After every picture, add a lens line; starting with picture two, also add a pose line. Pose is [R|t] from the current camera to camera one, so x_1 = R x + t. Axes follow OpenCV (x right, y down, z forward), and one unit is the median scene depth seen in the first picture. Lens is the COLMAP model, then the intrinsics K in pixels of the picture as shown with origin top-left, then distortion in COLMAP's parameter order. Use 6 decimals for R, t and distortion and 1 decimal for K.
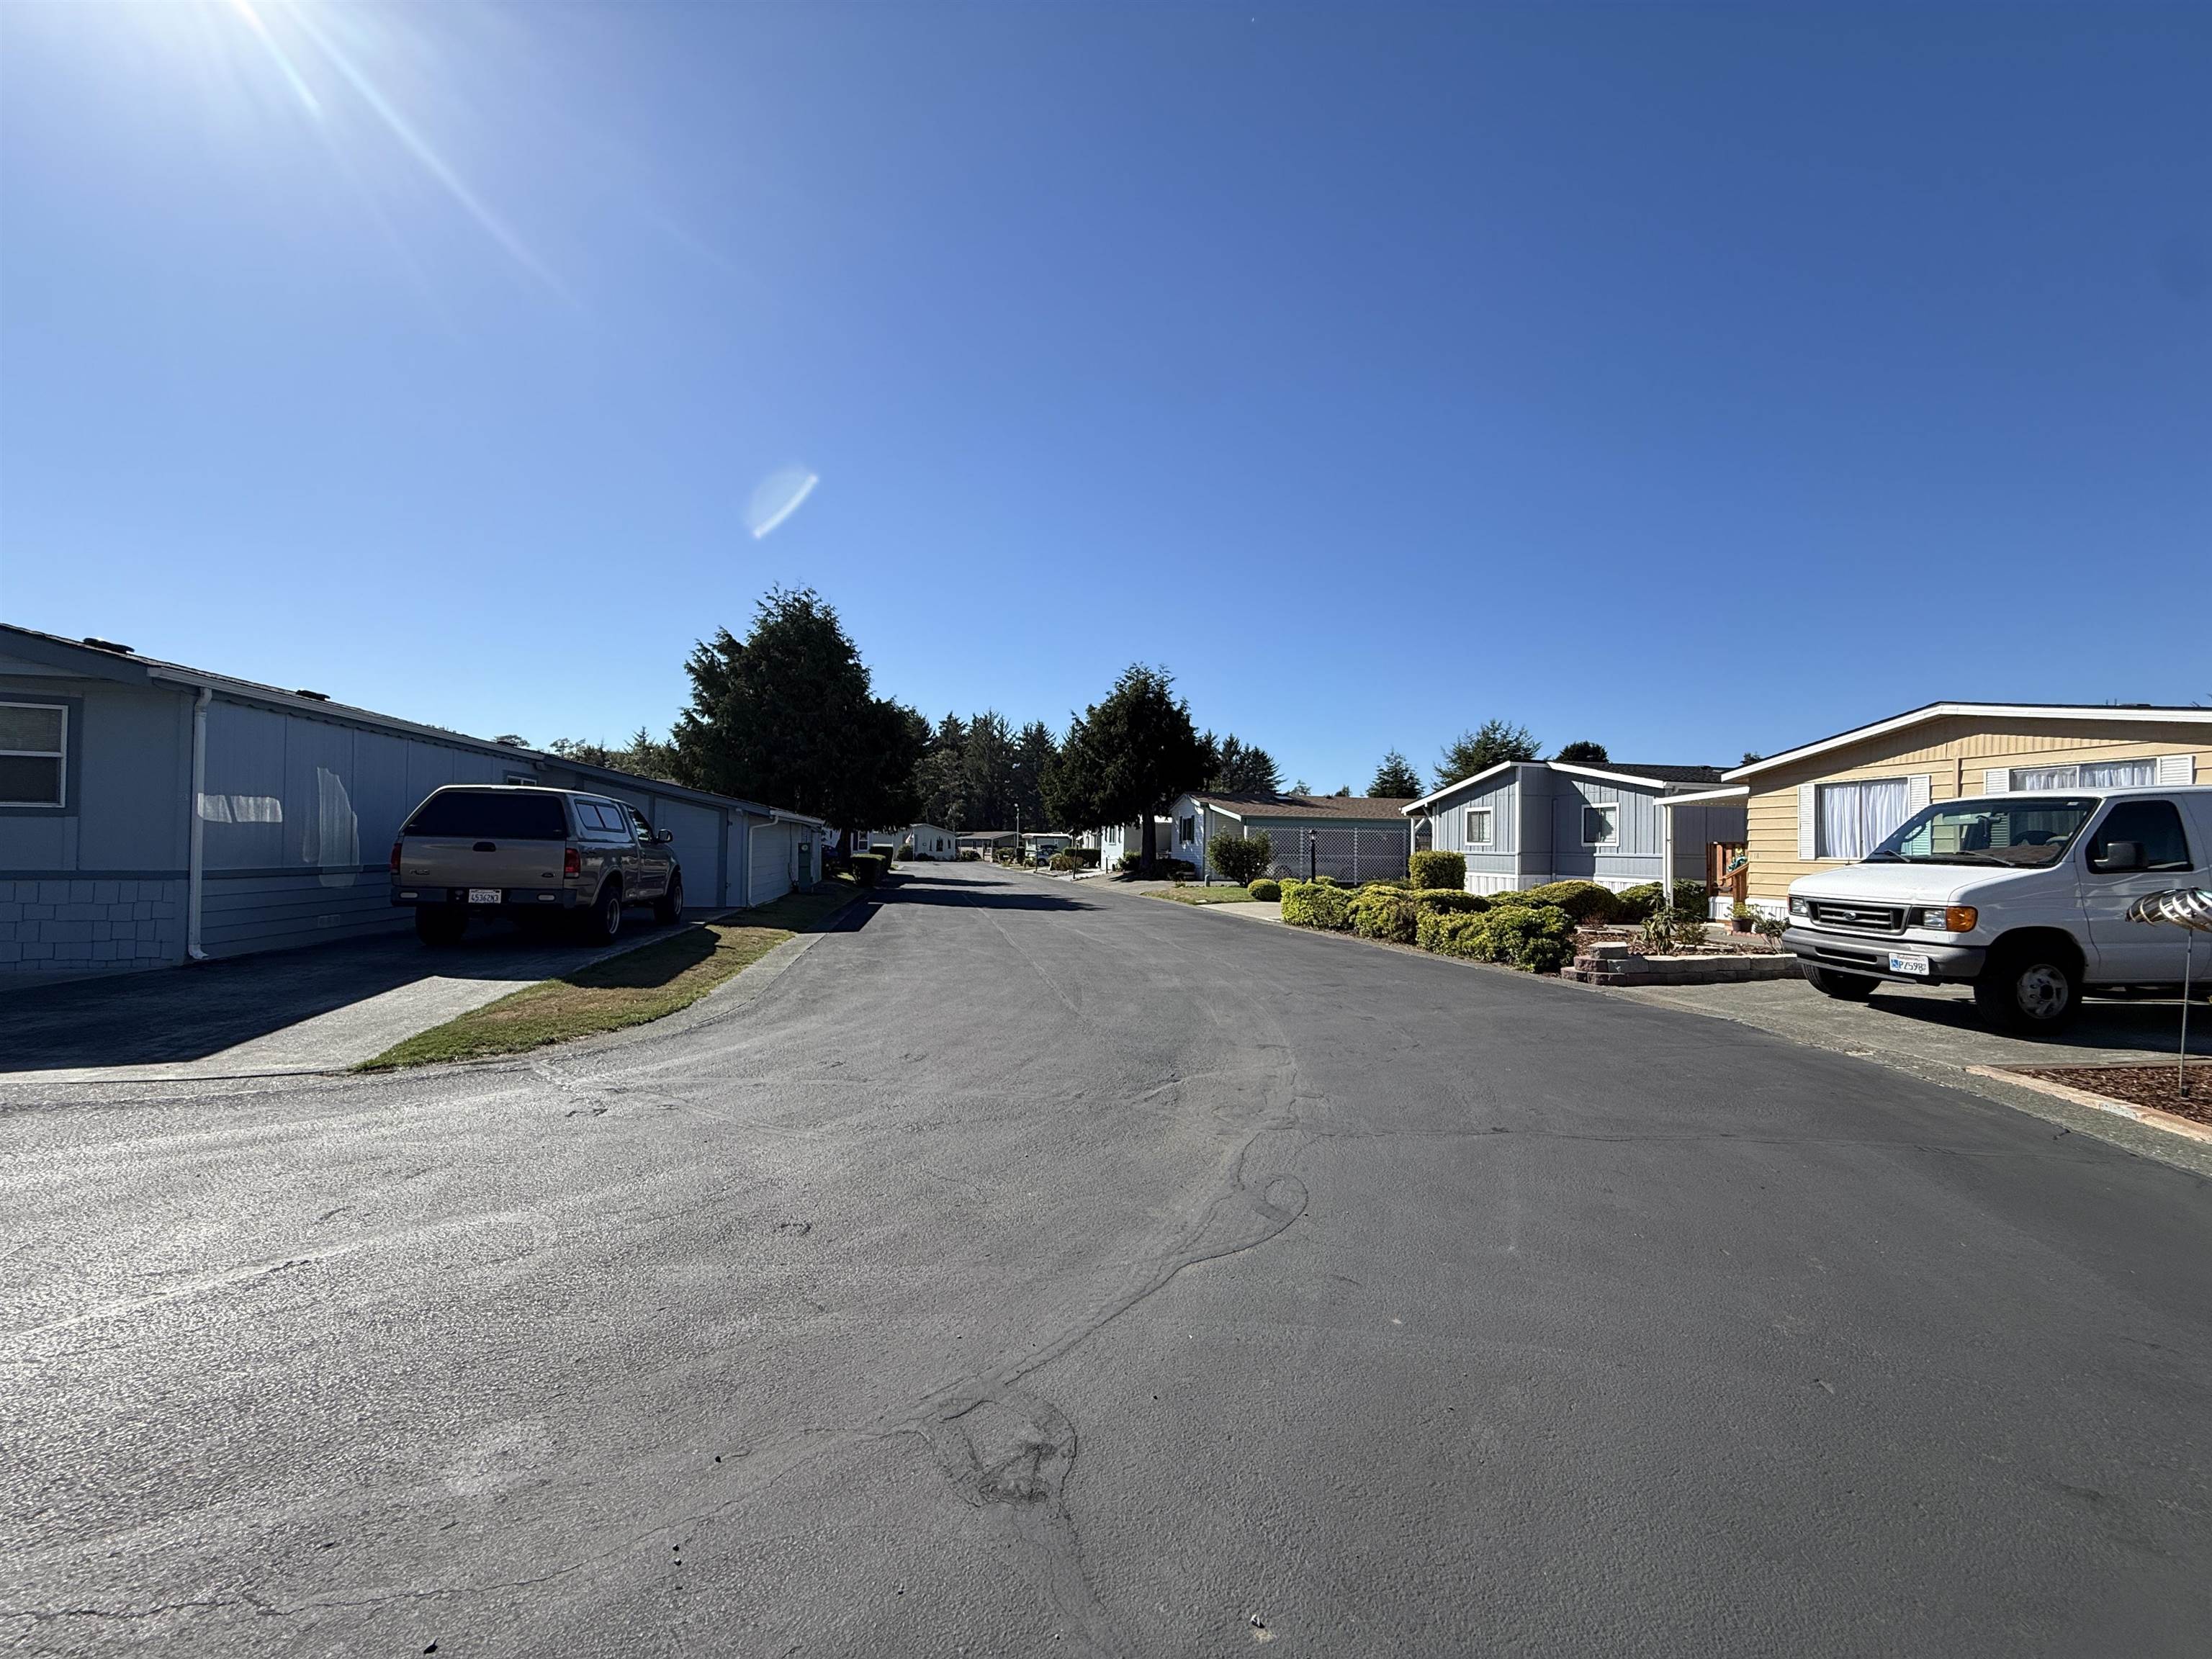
lens RADIAL K [[886.7, 0, 1106.0], [0, 886.7, 829.5], [0, 0, 1]] dist [-0.000082, -0.000328]
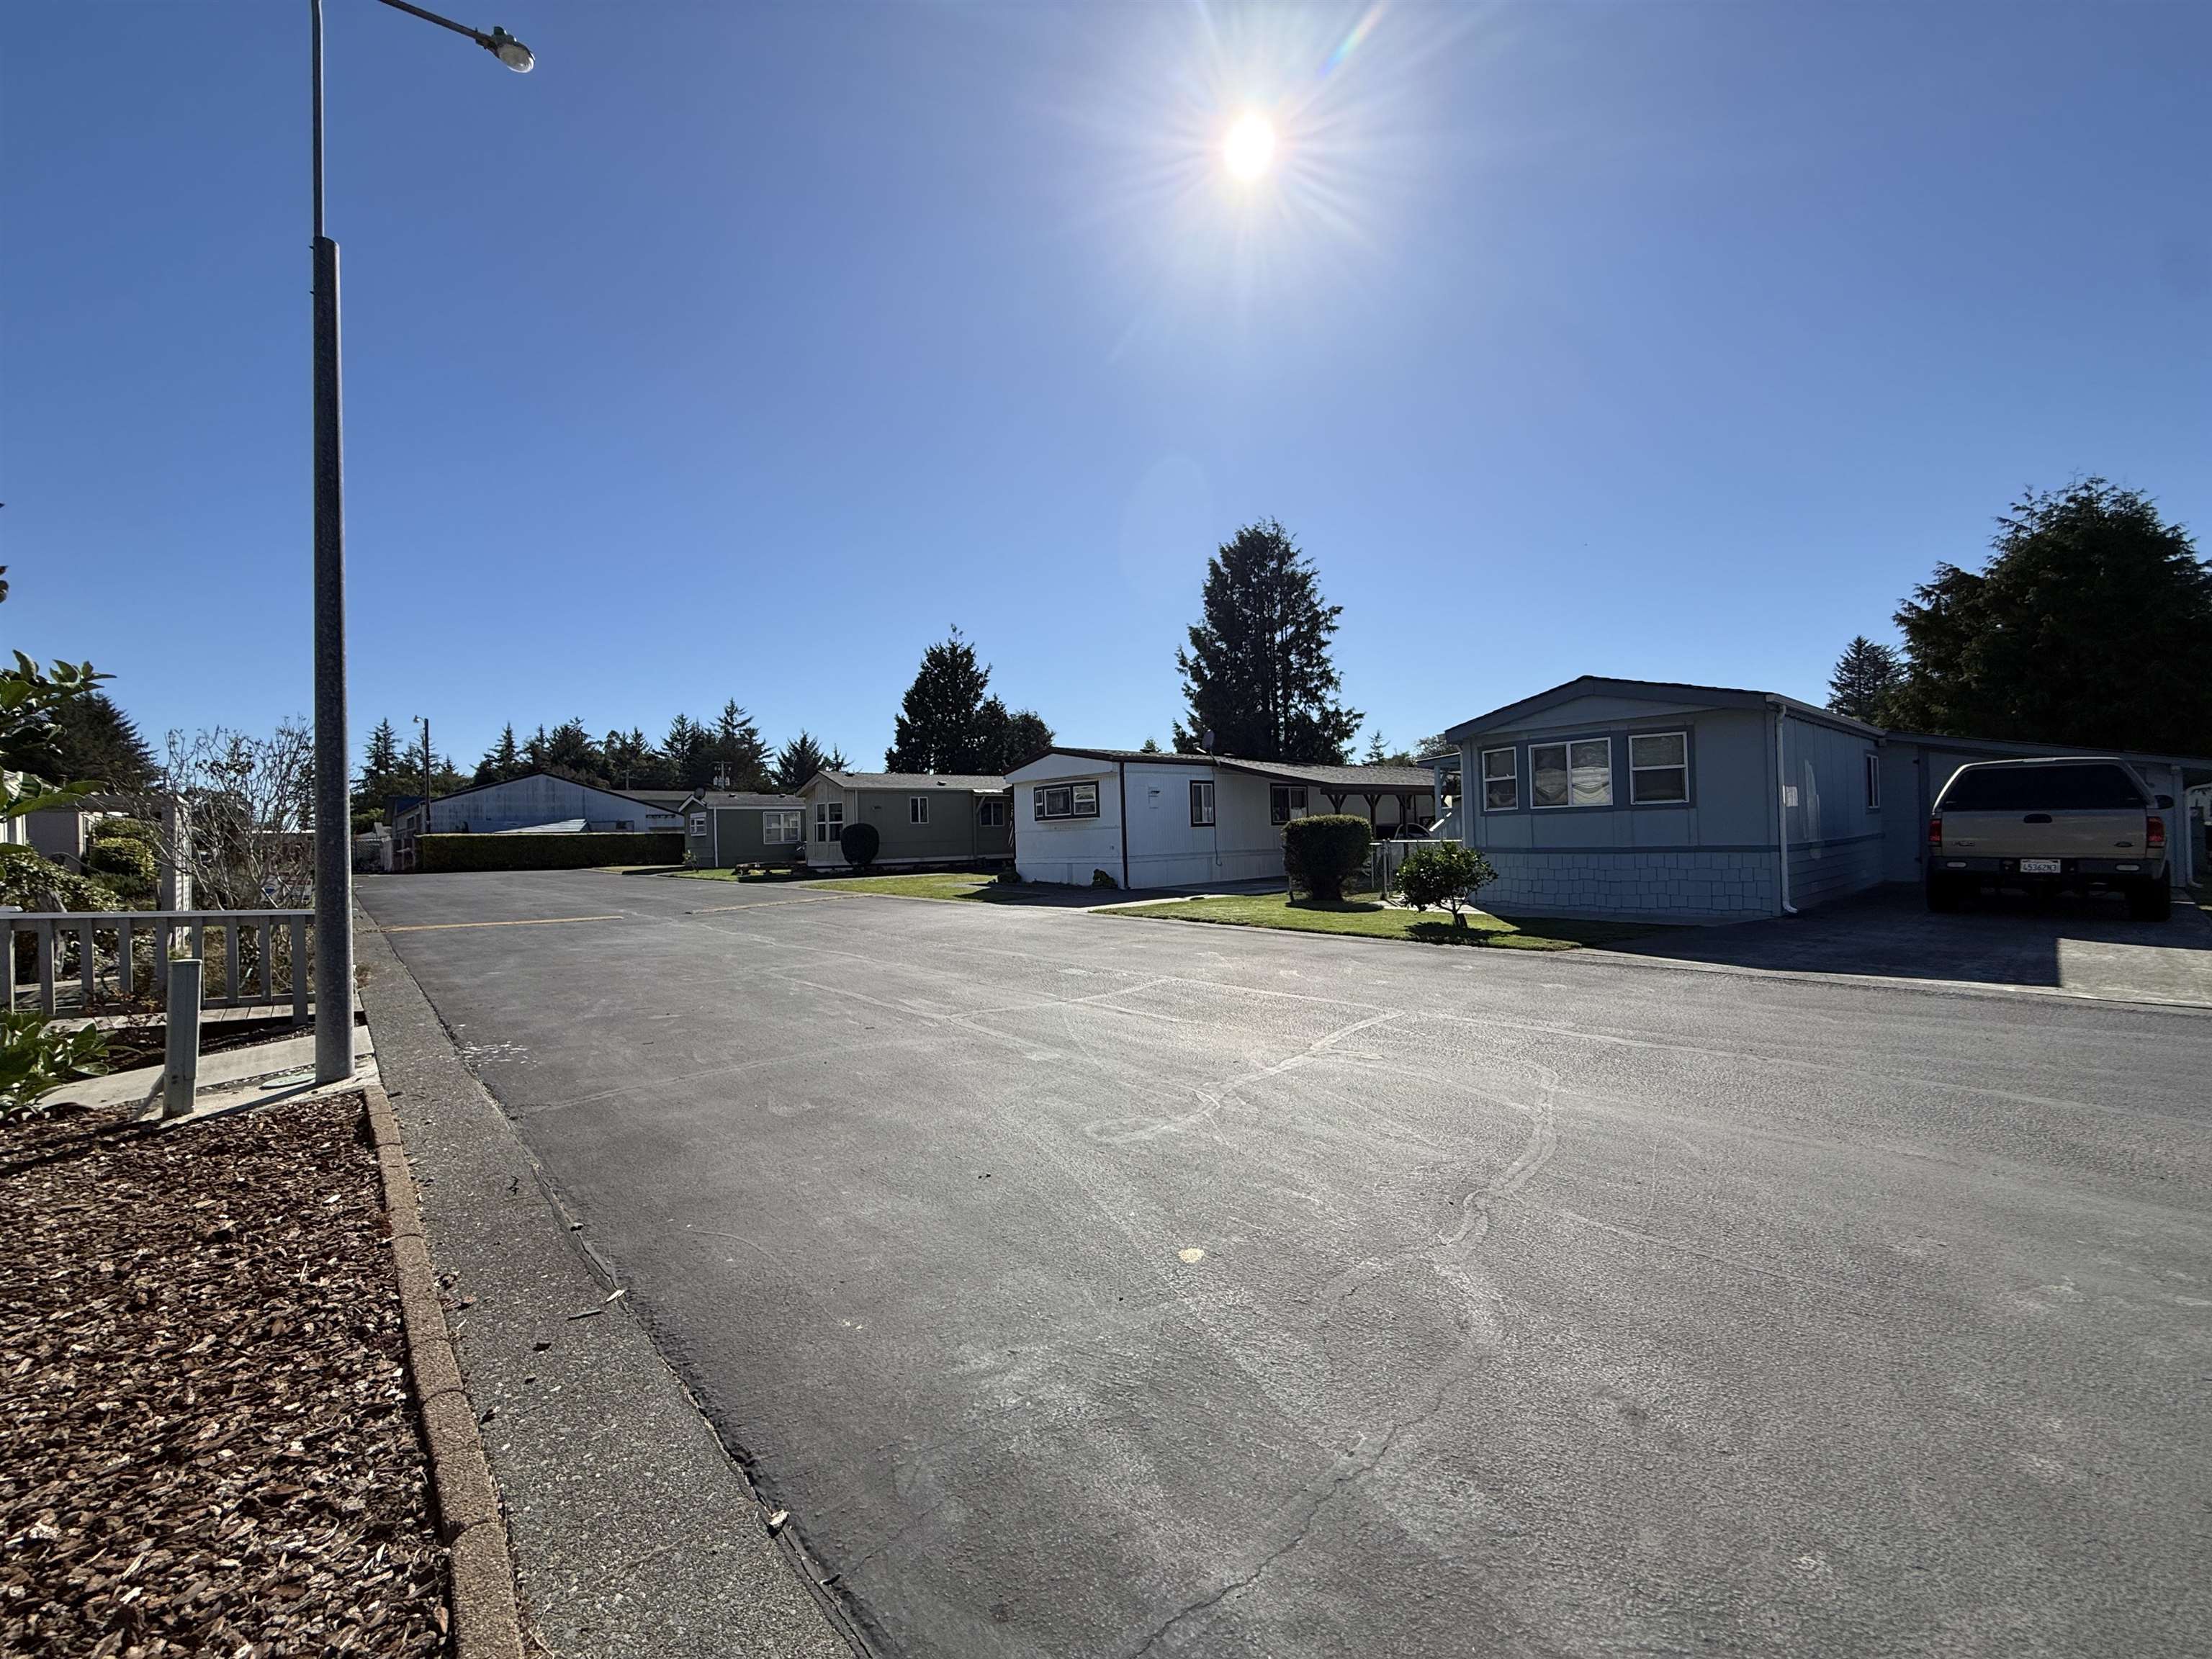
lens RADIAL K [[886.7, 0, 1106.0], [0, 886.7, 829.5], [0, 0, 1]] dist [-0.000082, -0.000328]
pose [[0.488146, -0.032982, -0.872138, -0.326216], [0.049967, 0.998703, -0.009801, -0.012193], [0.871330, -0.038793, 0.489161, -0.461546]]
